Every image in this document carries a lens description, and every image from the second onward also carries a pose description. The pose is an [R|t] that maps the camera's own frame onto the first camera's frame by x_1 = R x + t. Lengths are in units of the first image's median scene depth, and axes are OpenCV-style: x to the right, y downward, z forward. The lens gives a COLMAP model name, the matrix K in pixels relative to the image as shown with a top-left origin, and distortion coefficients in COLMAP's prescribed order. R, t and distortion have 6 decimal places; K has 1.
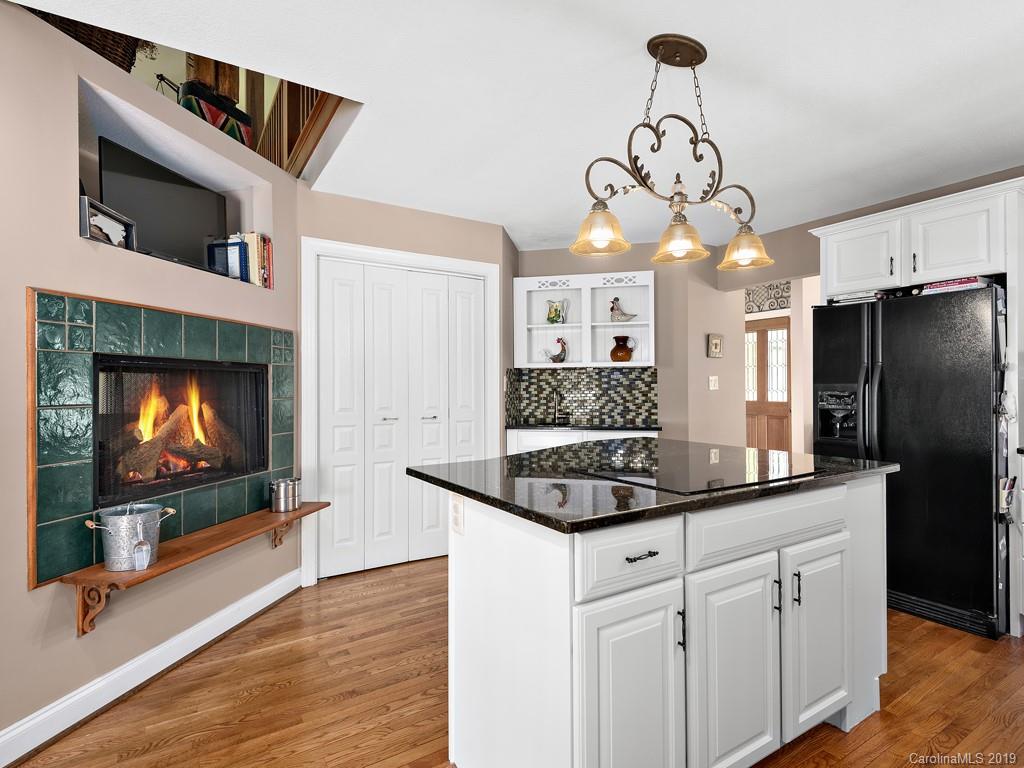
lens RADIAL K [[531.5, 0, 511.1], [0, 531.5, 381.7], [0, 0, 1]] dist [0.013895, -0.002182]
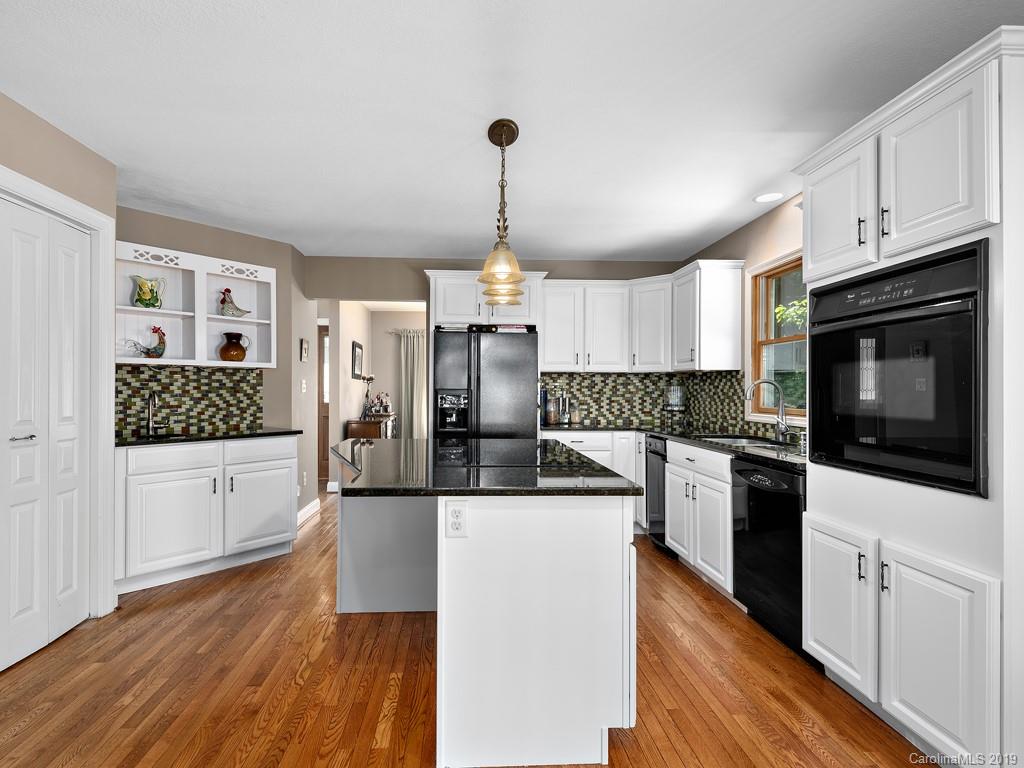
lens RADIAL K [[531.5, 0, 508.4], [0, 531.5, 387.8], [0, 0, 1]] dist [0.013895, -0.002182]
pose [[0.461241, 0.009446, 0.887225, -0.367787], [-0.016135, 0.999867, -0.002257, 0.001528], [-0.887128, -0.013275, 0.461332, 0.167132]]
